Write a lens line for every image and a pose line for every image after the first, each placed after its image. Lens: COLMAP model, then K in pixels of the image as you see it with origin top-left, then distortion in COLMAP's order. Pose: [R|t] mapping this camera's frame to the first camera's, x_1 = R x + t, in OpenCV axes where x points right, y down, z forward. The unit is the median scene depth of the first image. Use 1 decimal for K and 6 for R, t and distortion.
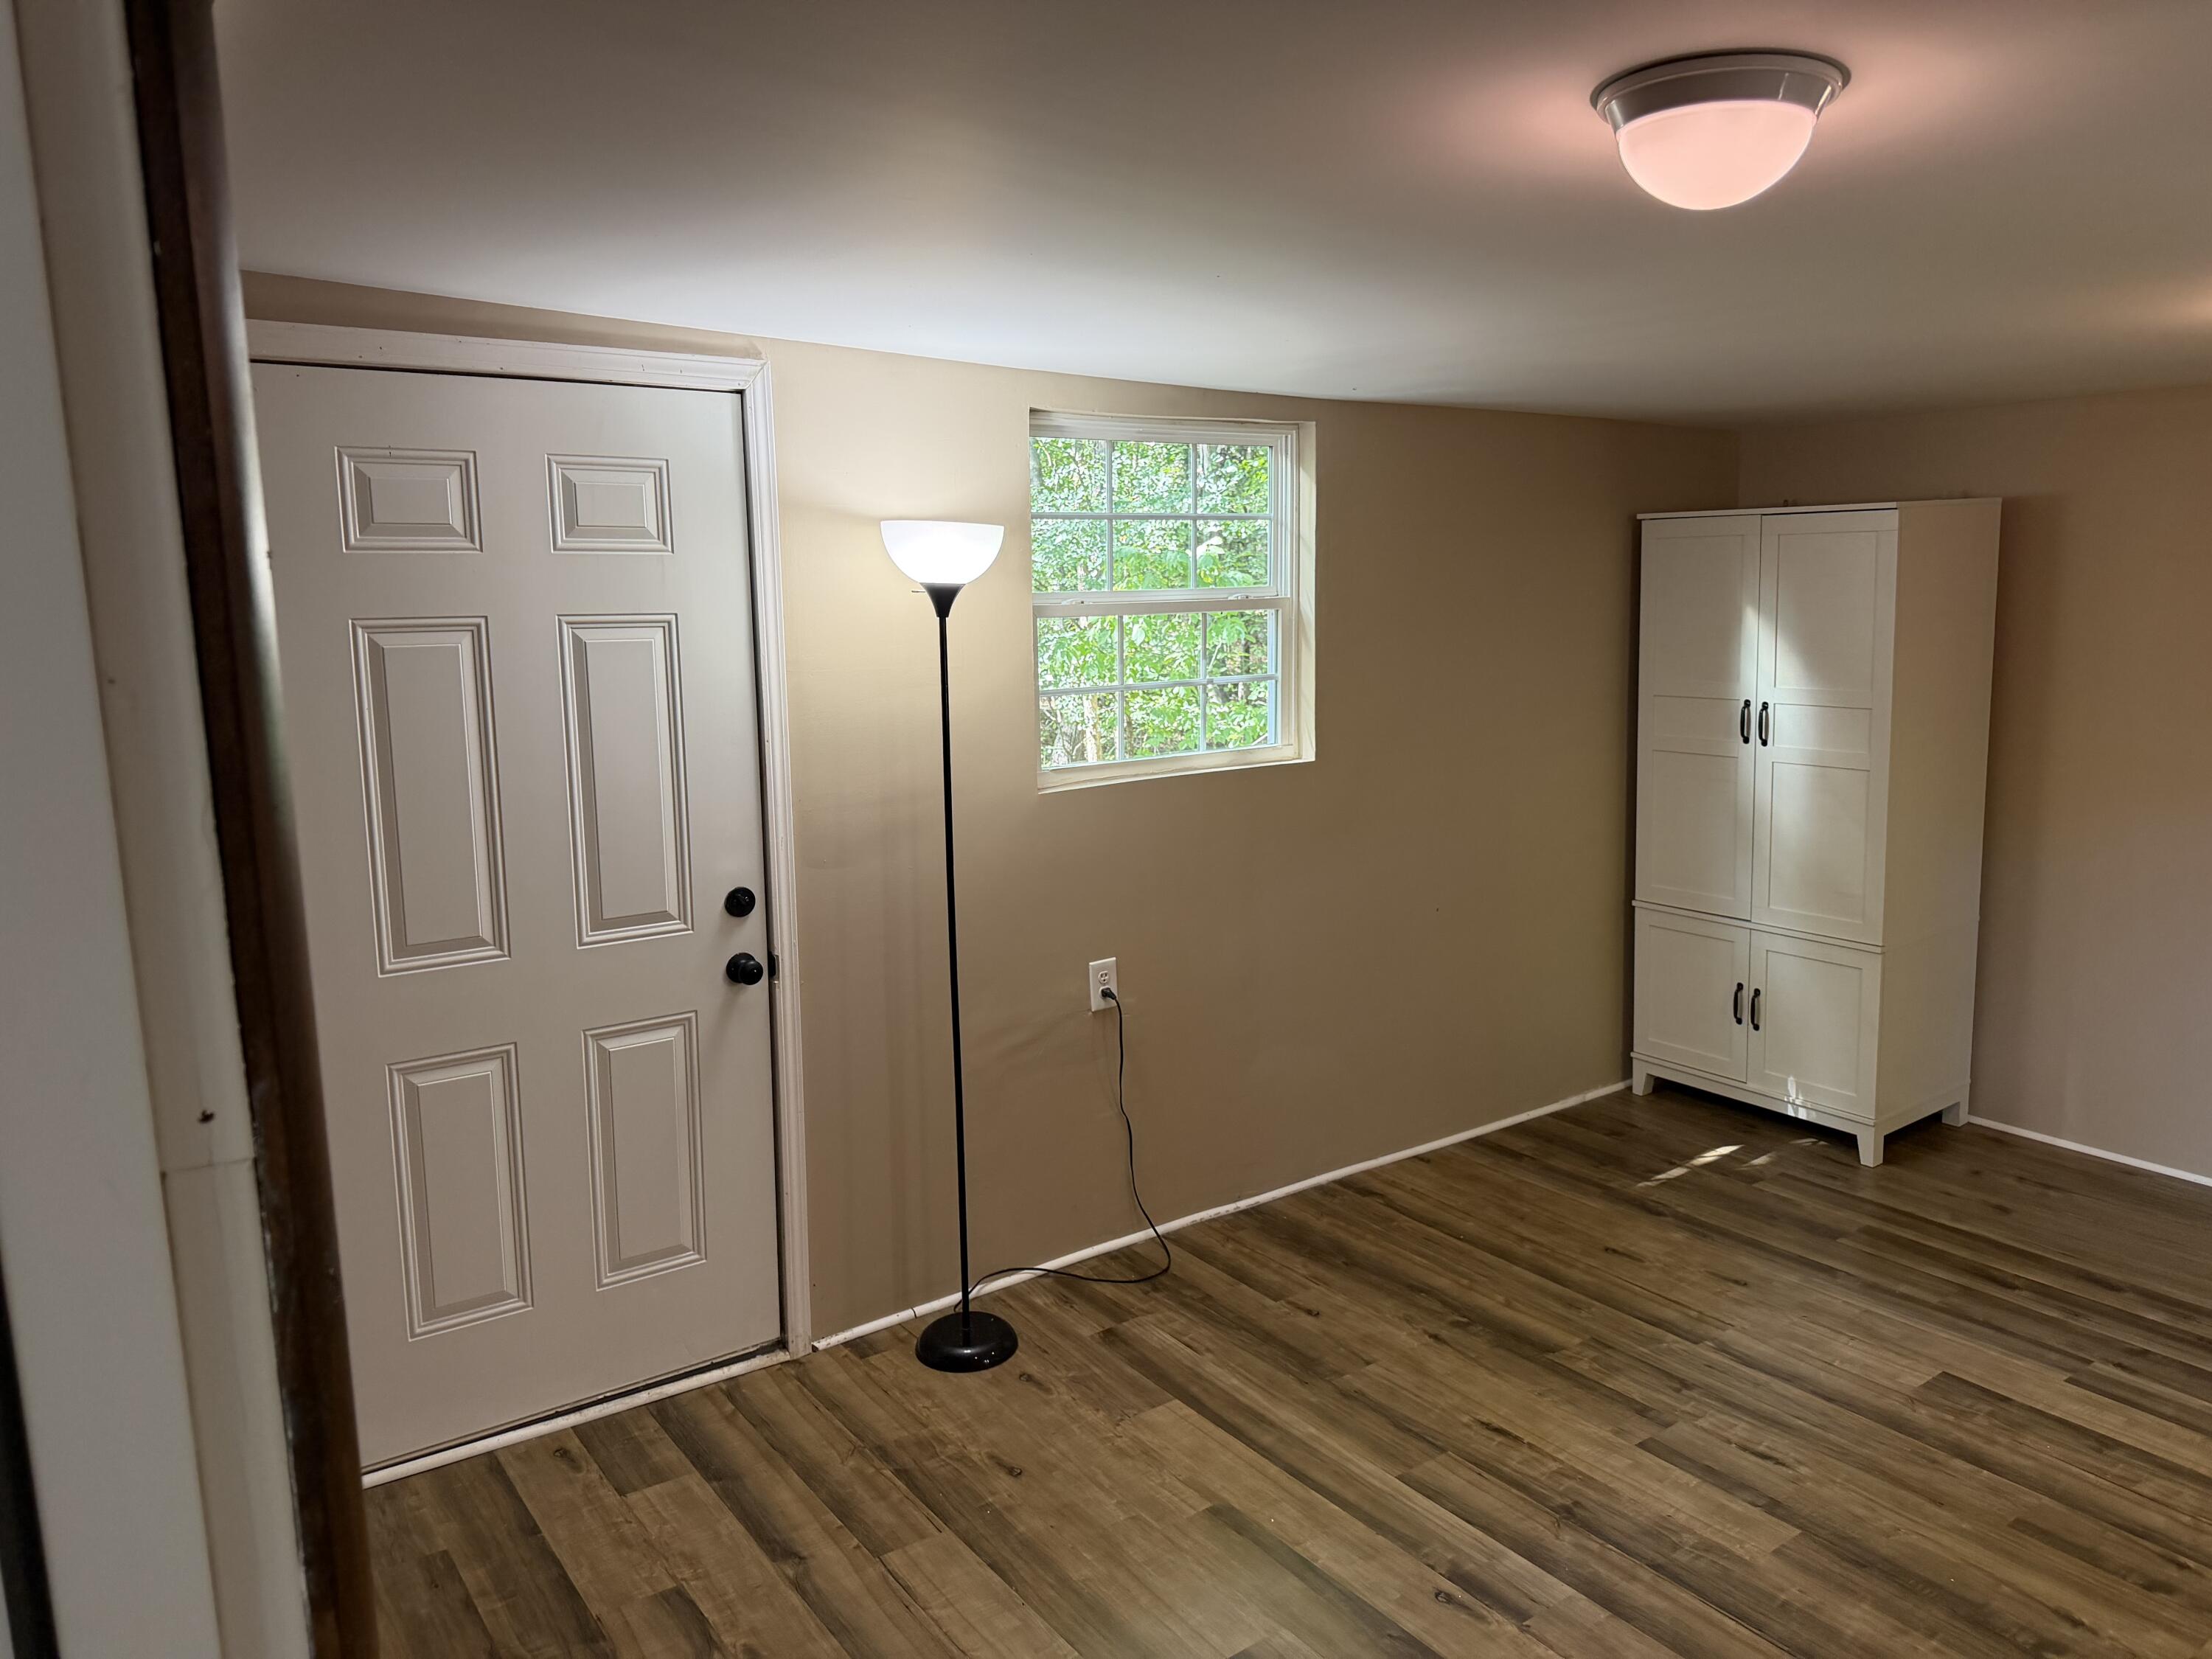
lens RADIAL K [[1590.4, 0, 1131.5], [0, 1590.4, 811.6], [0, 0, 1]] dist [0.006053, 0.003960]
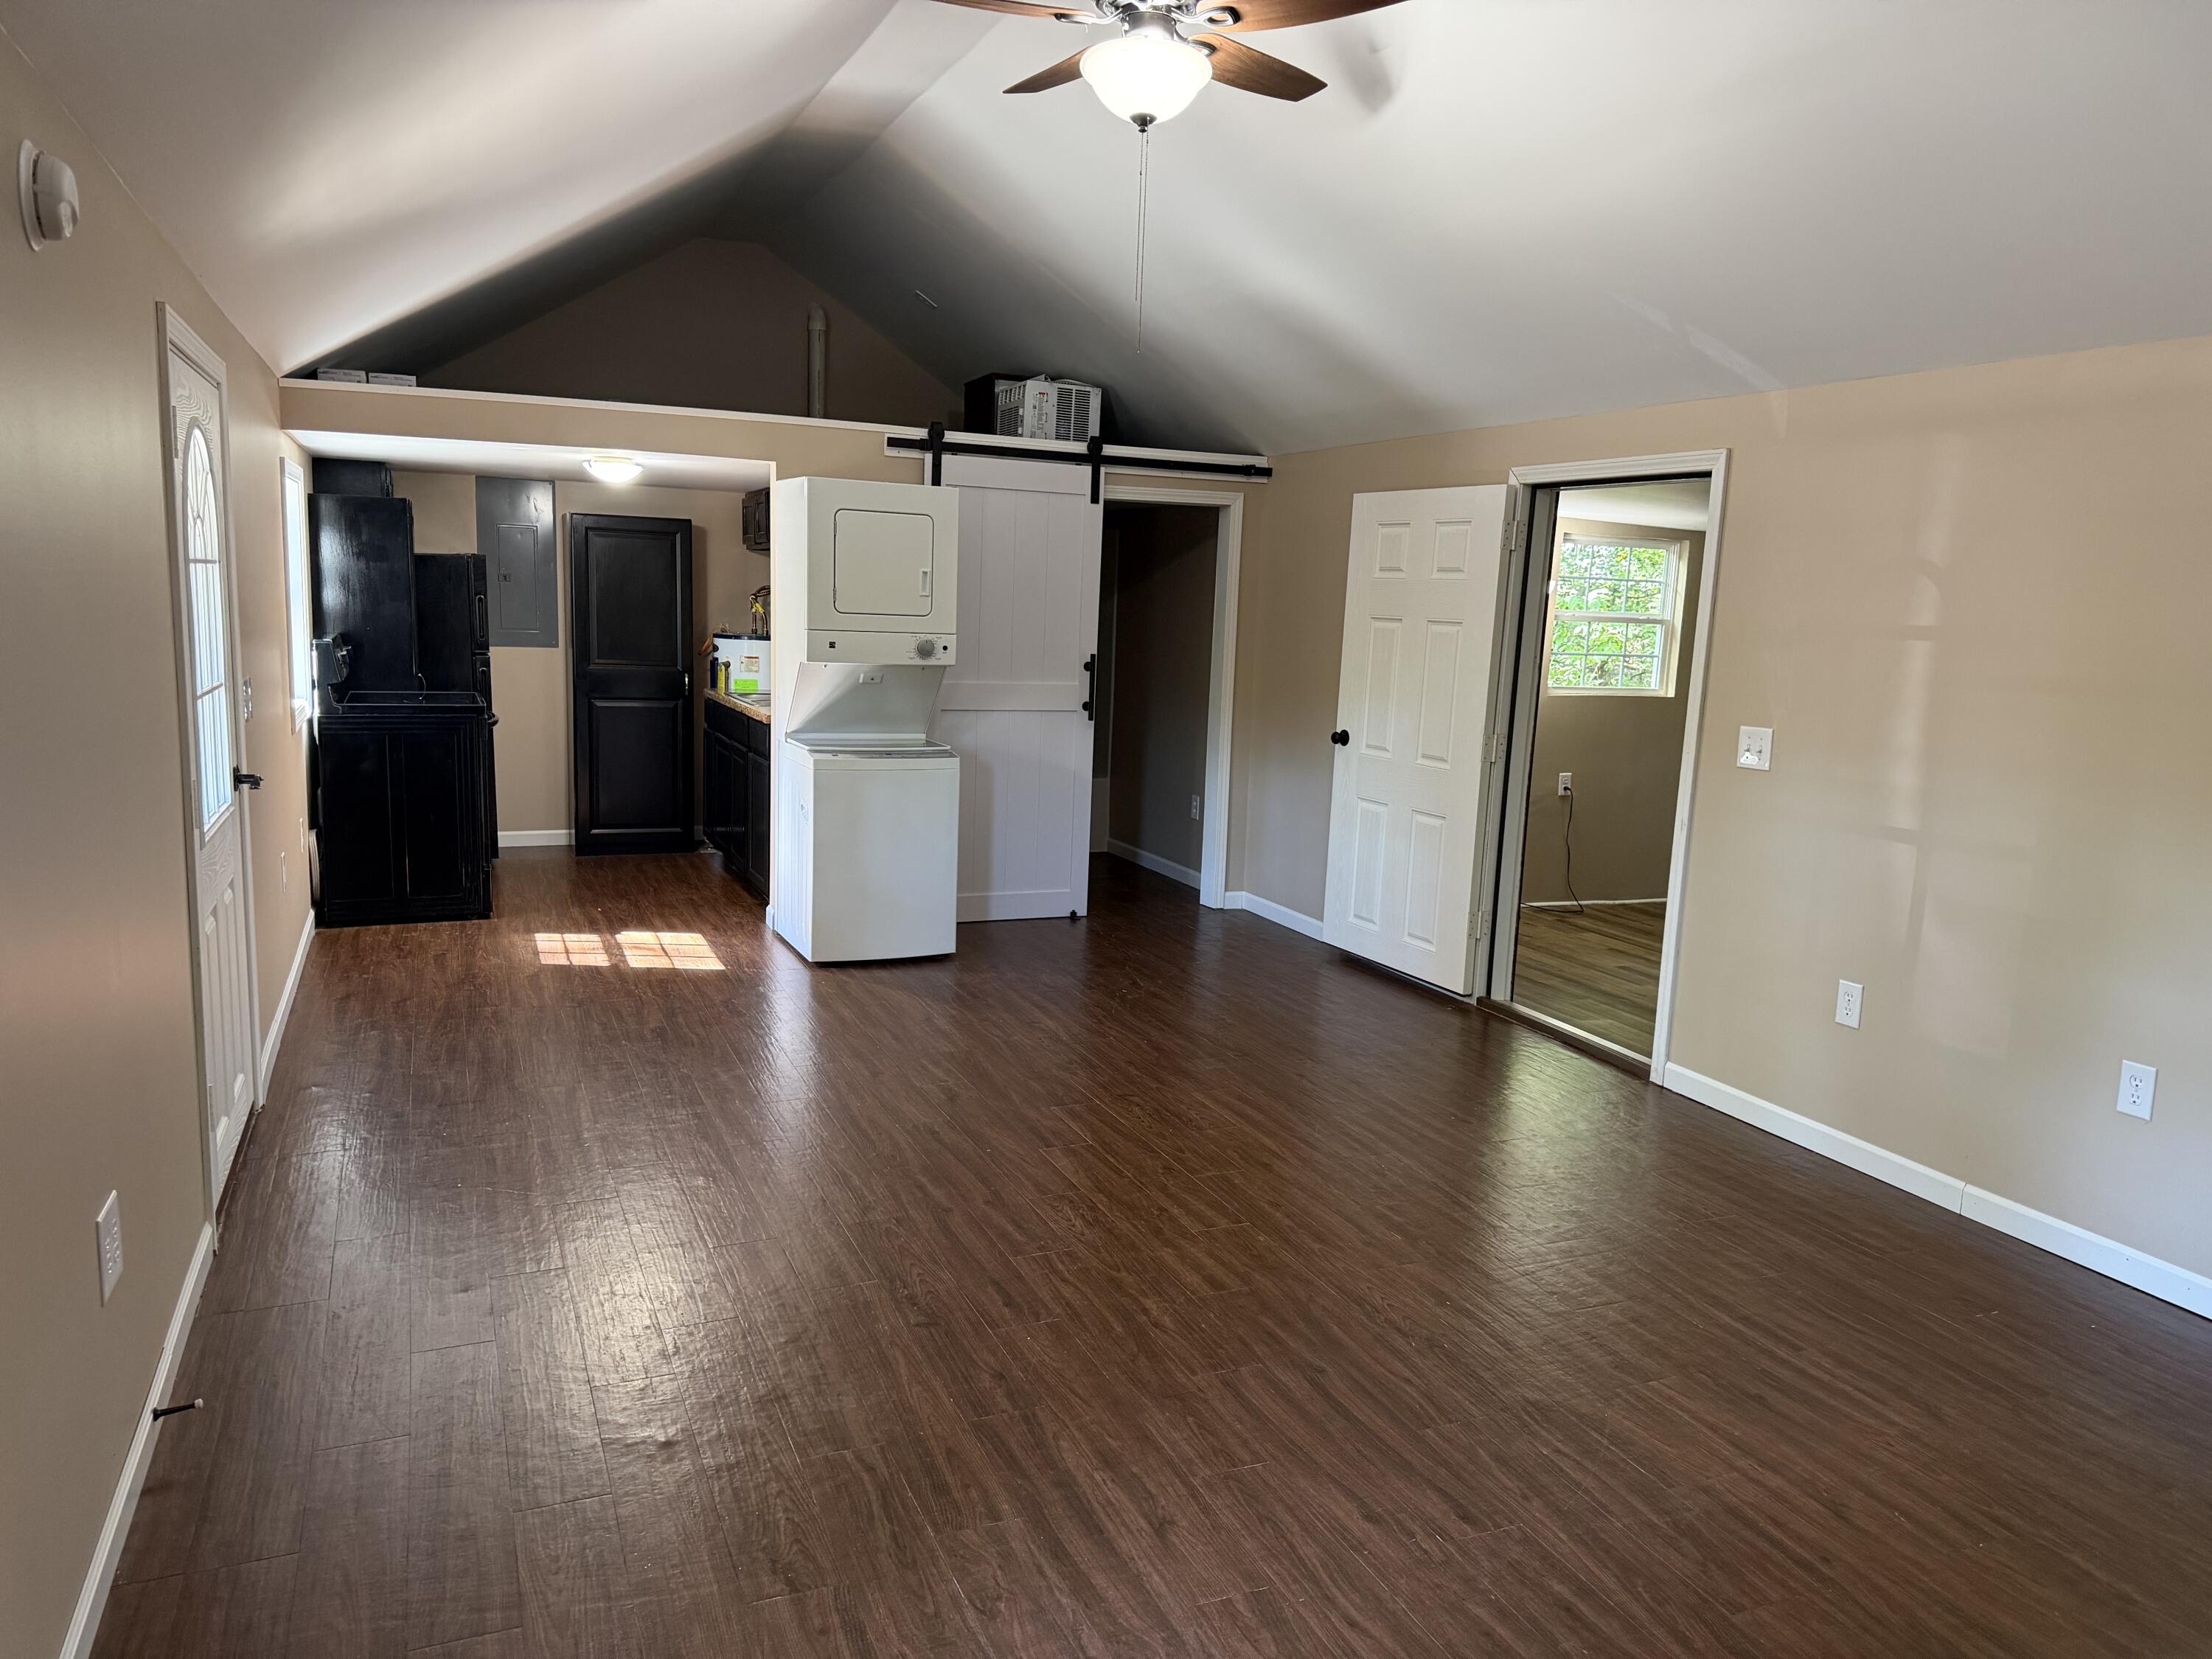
lens RADIAL K [[1565.9, 0, 1113.1], [0, 1565.9, 826.2], [0, 0, 1]] dist [0.094307, -0.180060]
pose [[0.974119, 0.090118, -0.207294, -0.223381], [-0.093236, 0.995630, -0.005300, 0.306272], [0.205911, 0.024490, 0.978264, -1.731894]]
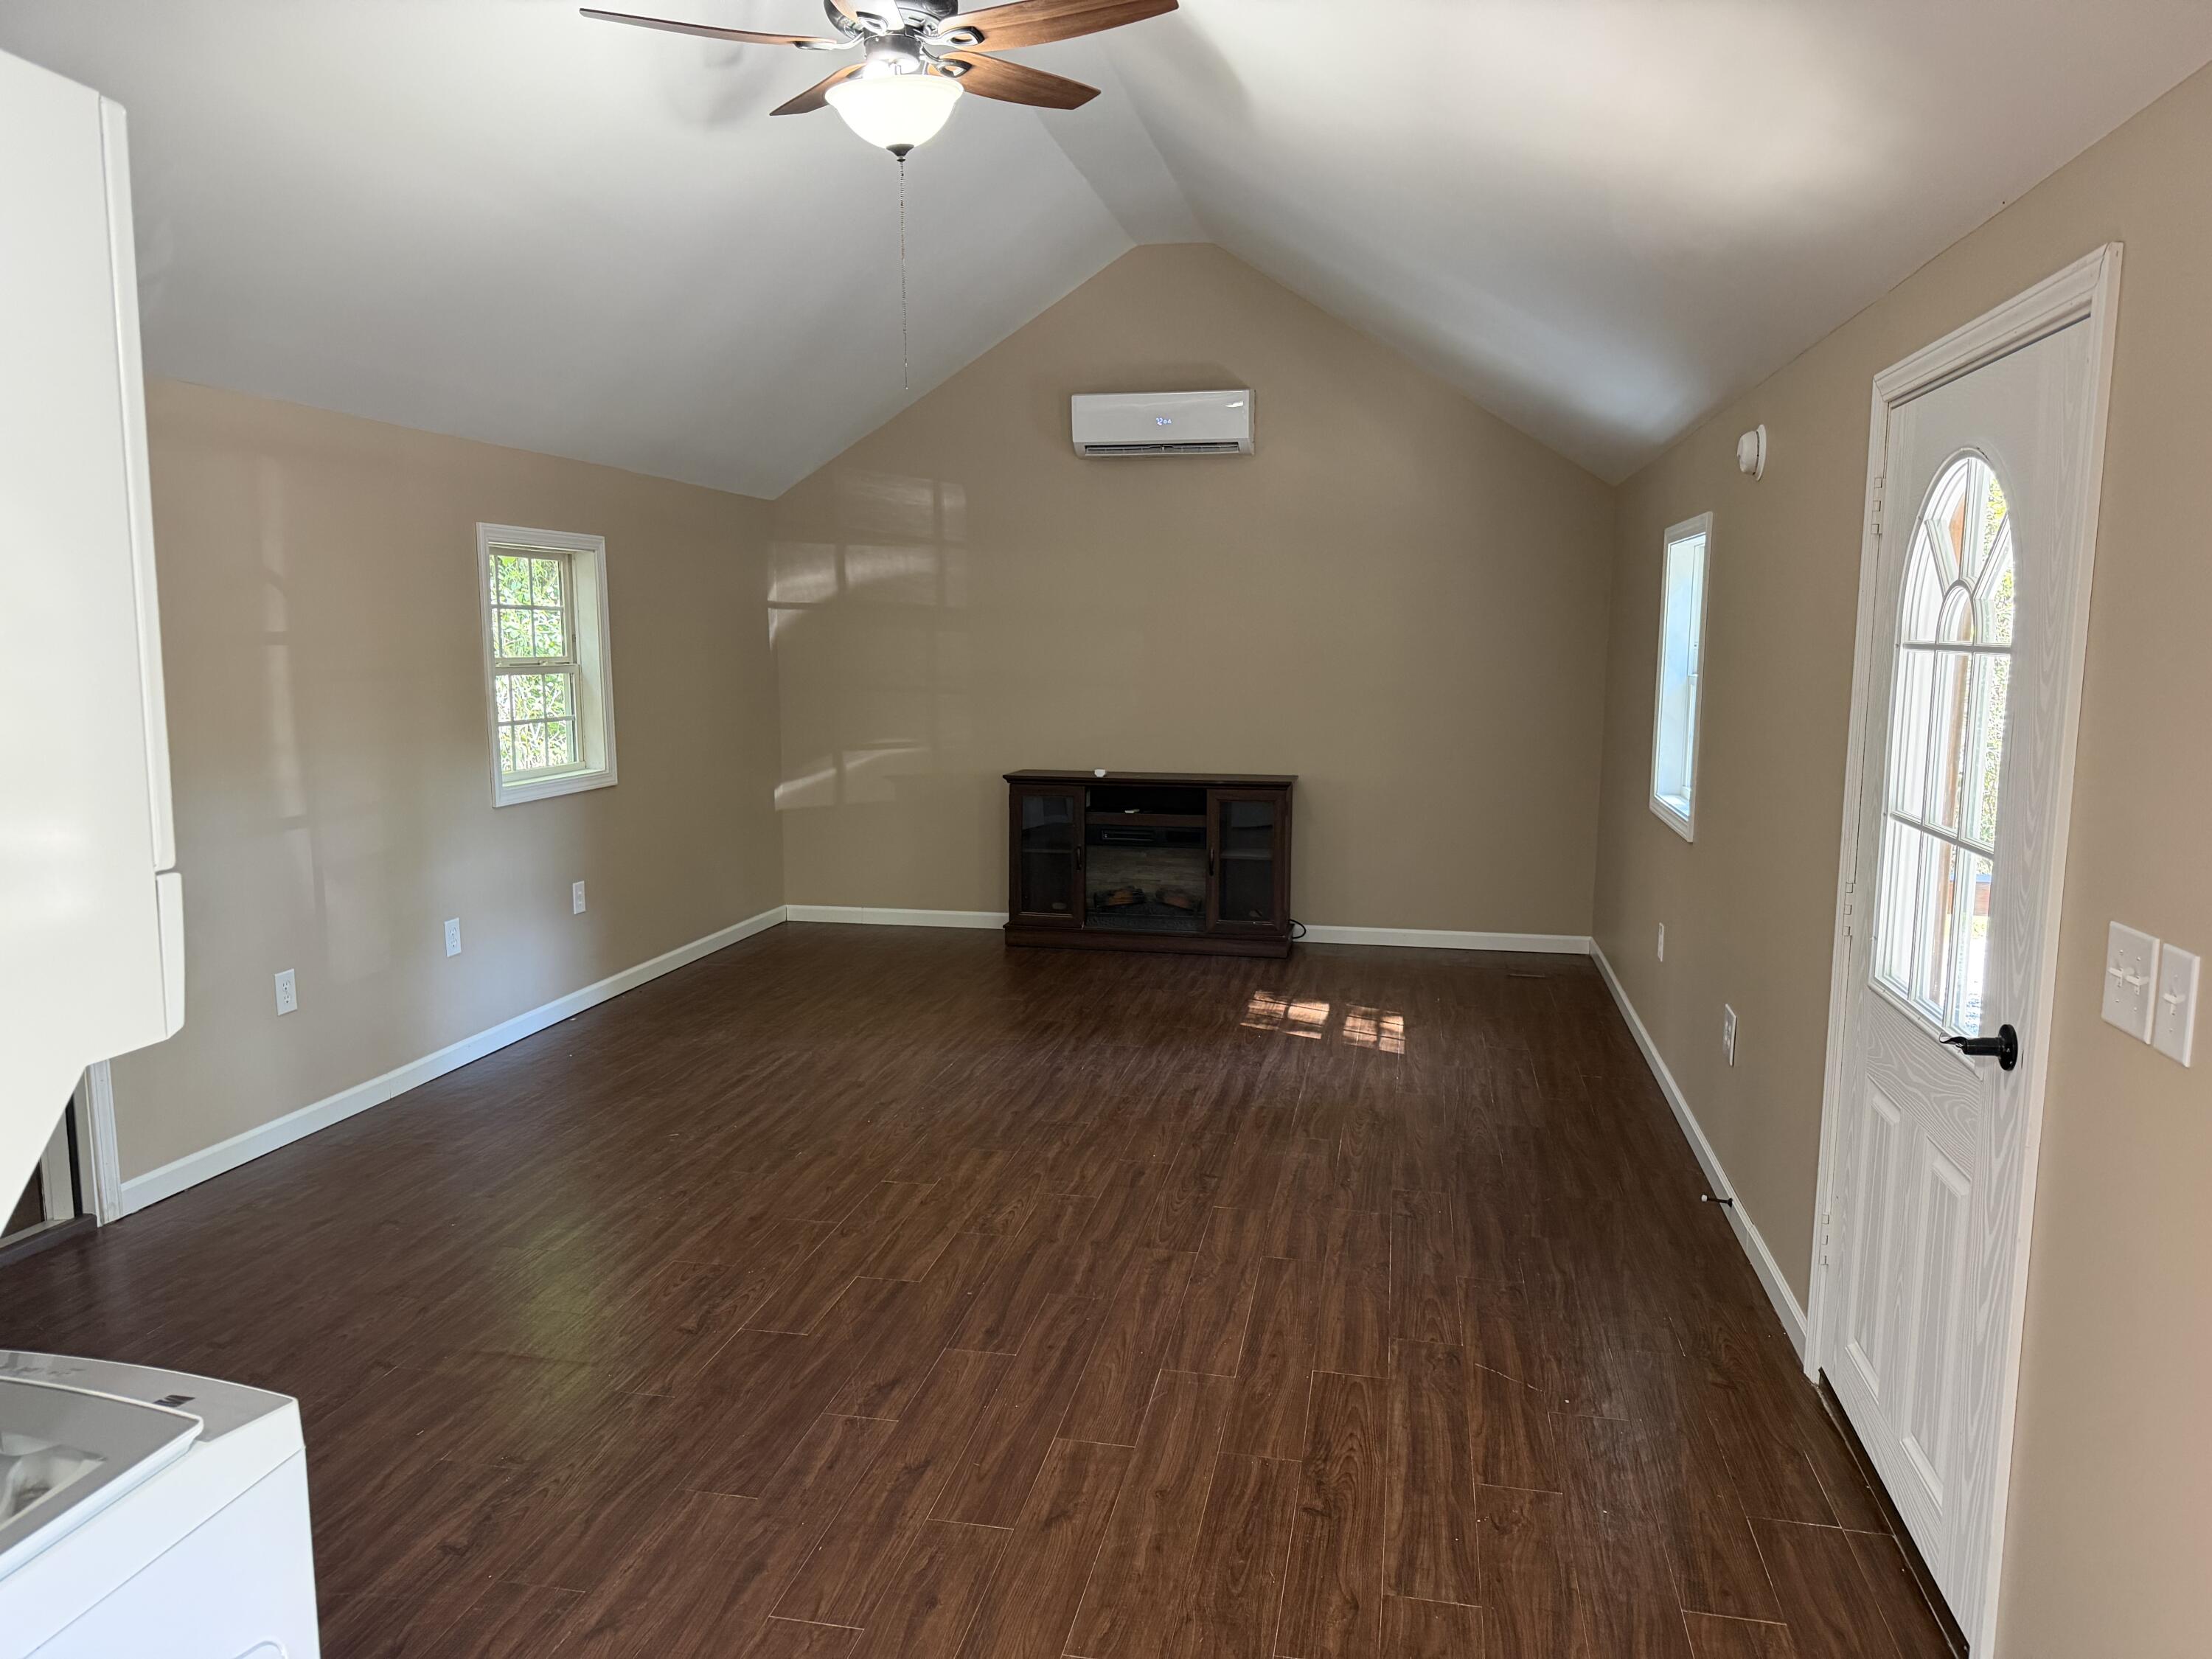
lens RADIAL K [[1515.1, 0, 1167.0], [0, 1515.1, 828.1], [0, 0, 1]] dist [0.002413, -0.073109]
pose [[-0.708229, -0.072860, 0.702213, -1.466253], [0.119966, 0.967774, 0.221408, 0.024320], [-0.695716, 0.241049, -0.676665, 0.188588]]
